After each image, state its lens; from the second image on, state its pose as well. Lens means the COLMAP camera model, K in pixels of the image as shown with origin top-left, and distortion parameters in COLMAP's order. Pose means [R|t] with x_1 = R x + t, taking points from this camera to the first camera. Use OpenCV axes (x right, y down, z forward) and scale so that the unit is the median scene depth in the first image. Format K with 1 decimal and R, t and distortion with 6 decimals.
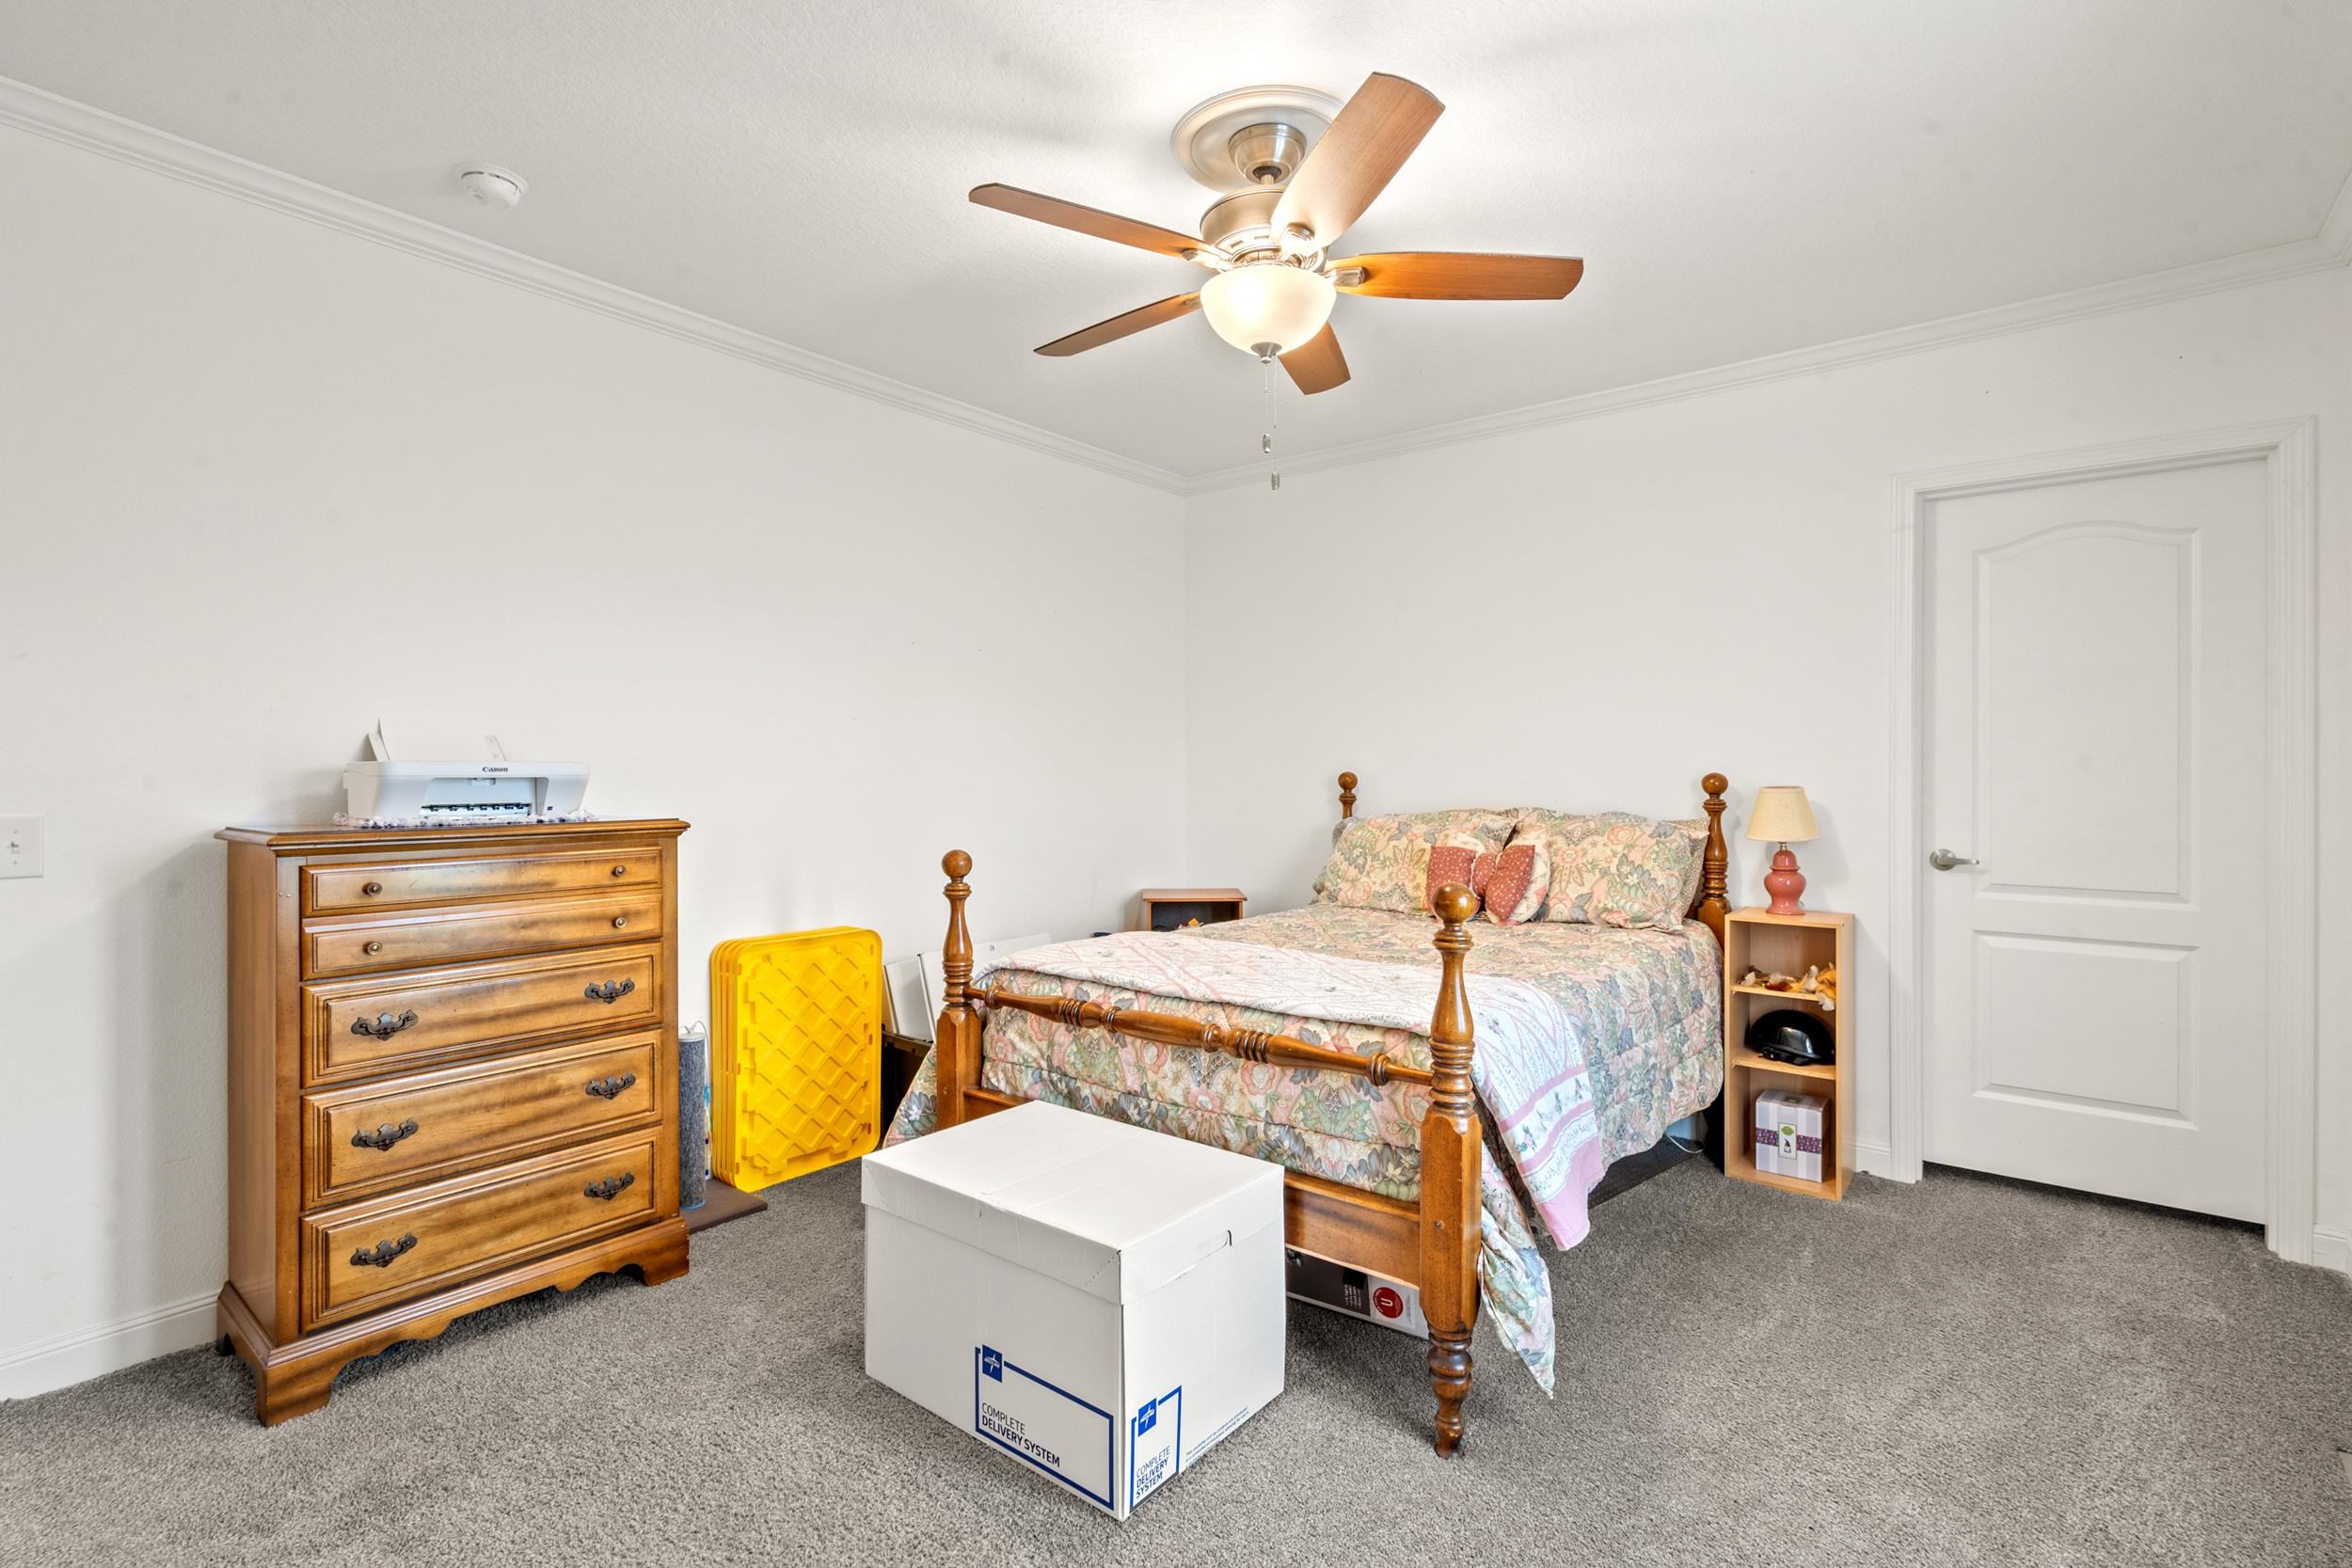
lens RADIAL K [[1073.3, 0, 1154.8], [0, 1073.3, 771.7], [0, 0, 1]] dist [-0.007211, 0.002134]
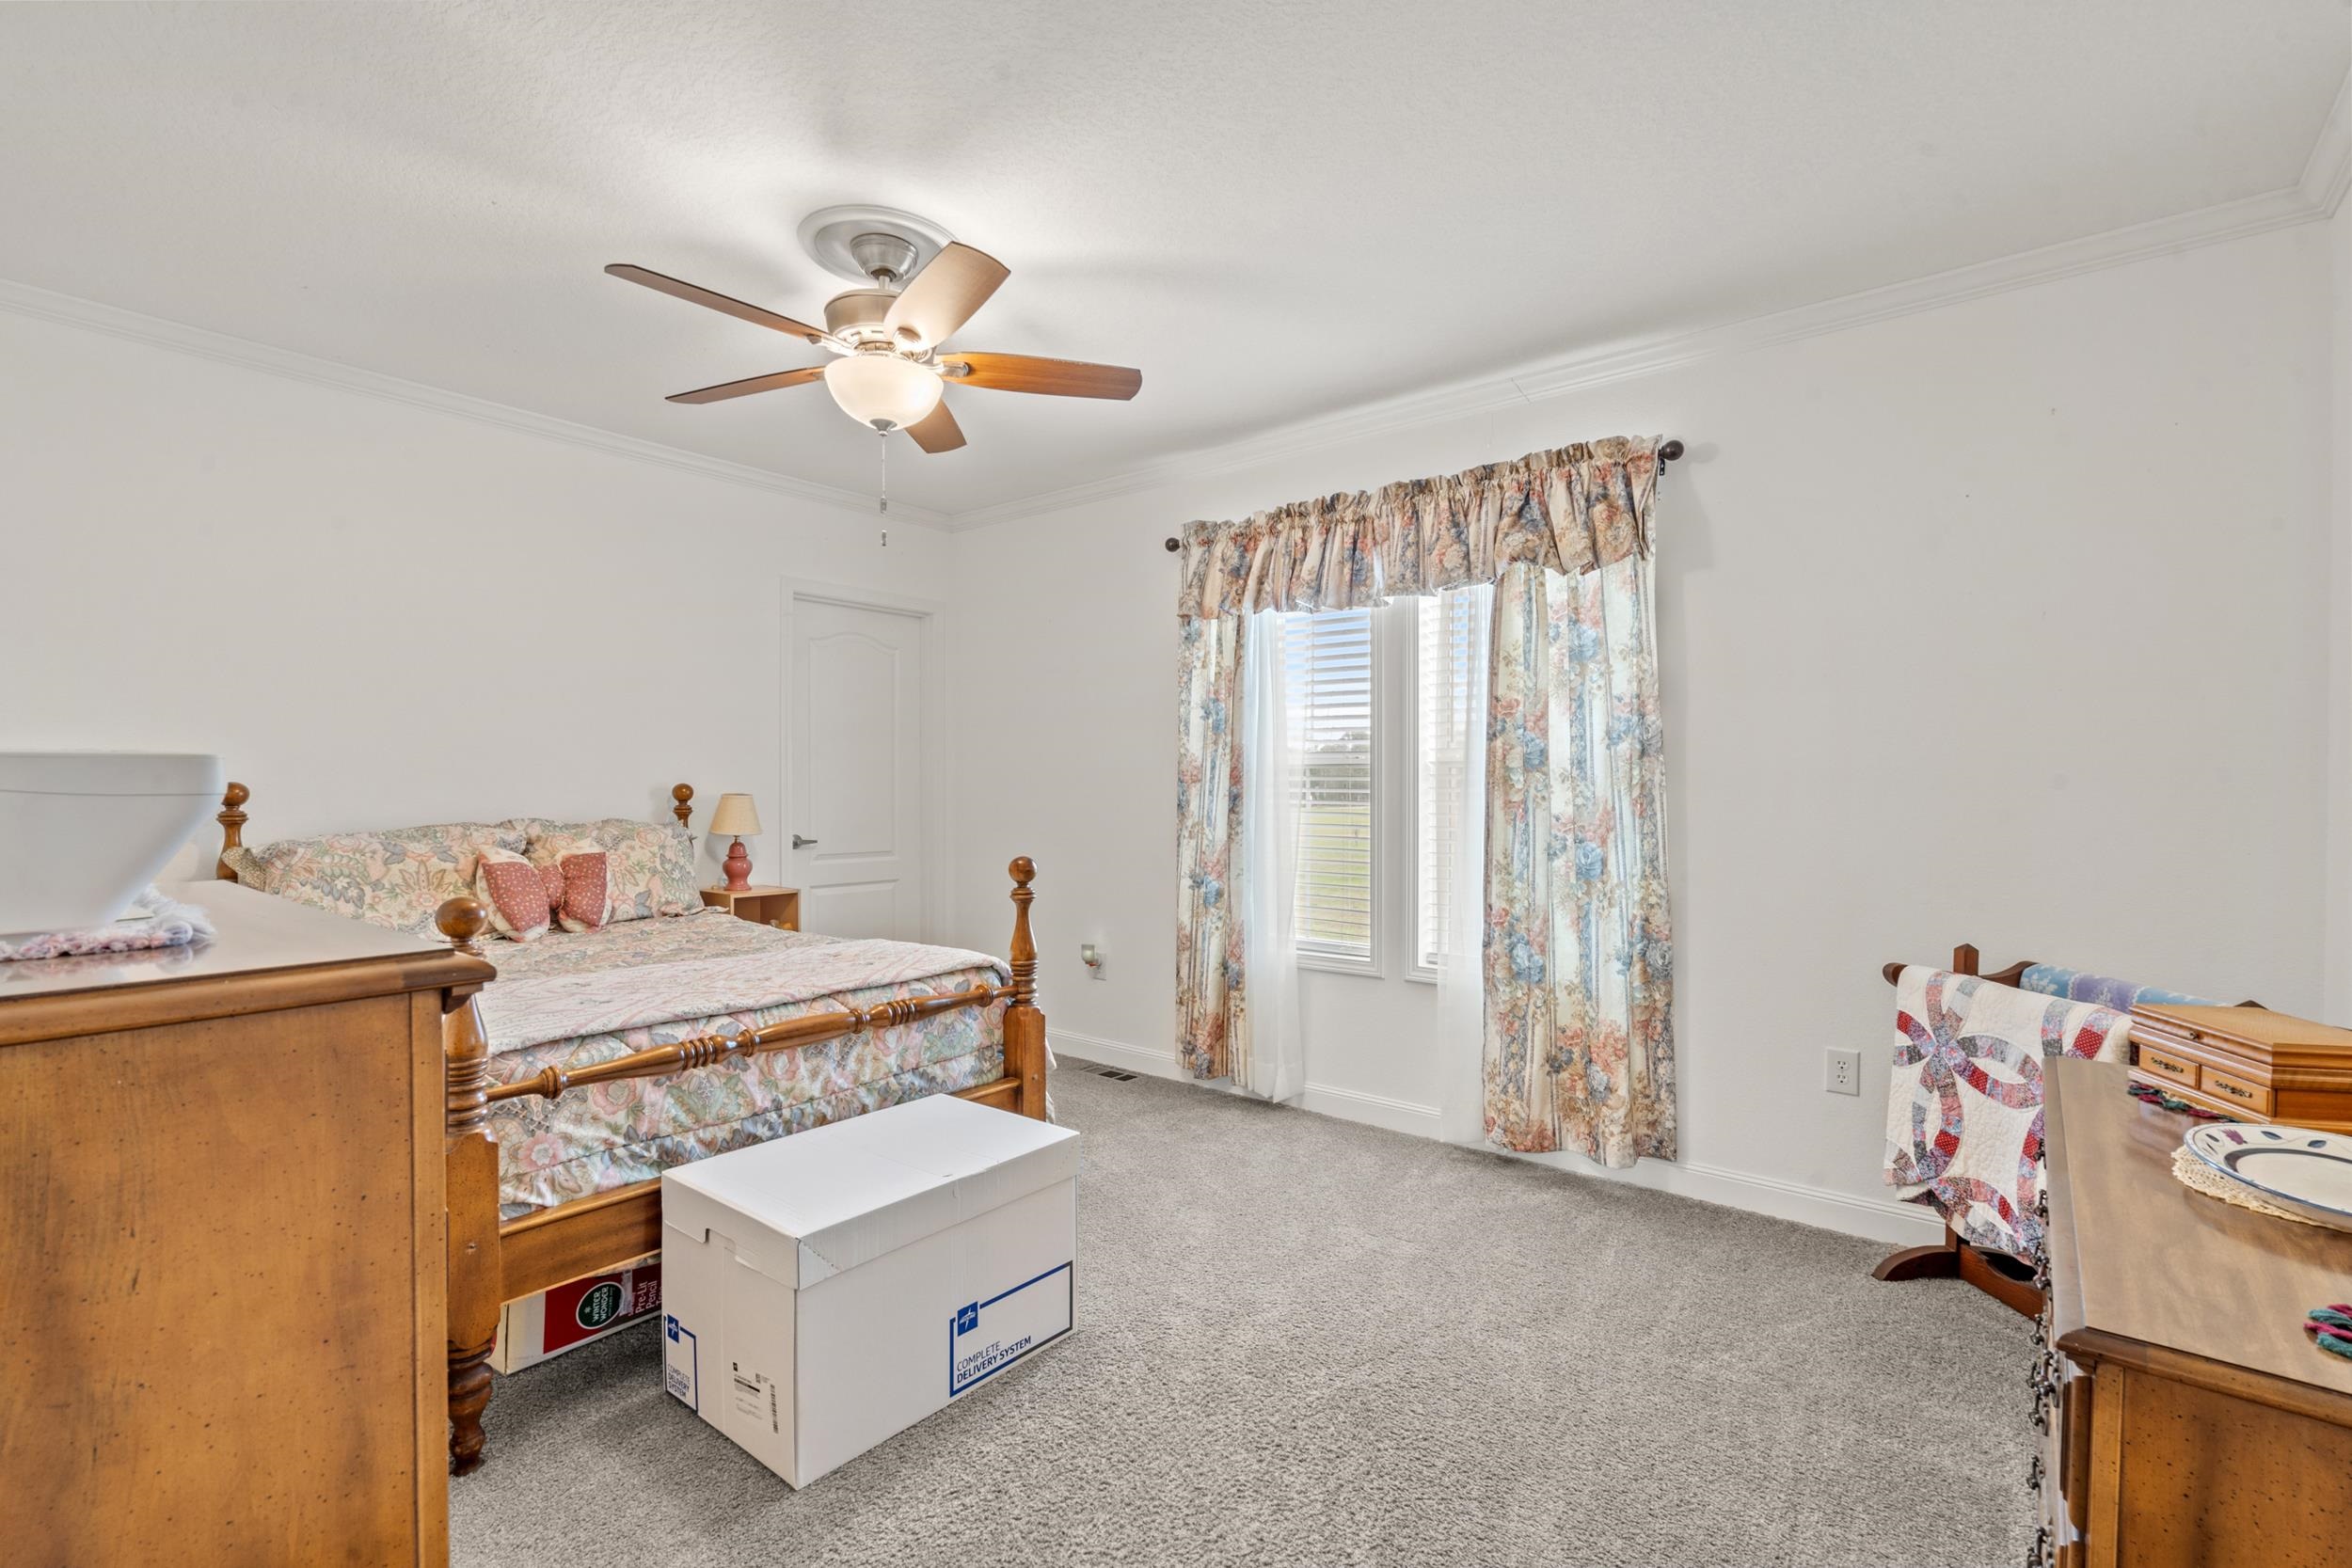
lens RADIAL K [[1073.3, 0, 1152.7], [0, 1073.3, 792.9], [0, 0, 1]] dist [-0.007211, 0.002134]
pose [[0.017830, -0.009613, 0.999795, -1.015176], [-0.003207, 0.999948, 0.009672, -0.002855], [-0.999836, -0.003378, 0.017798, 0.640475]]
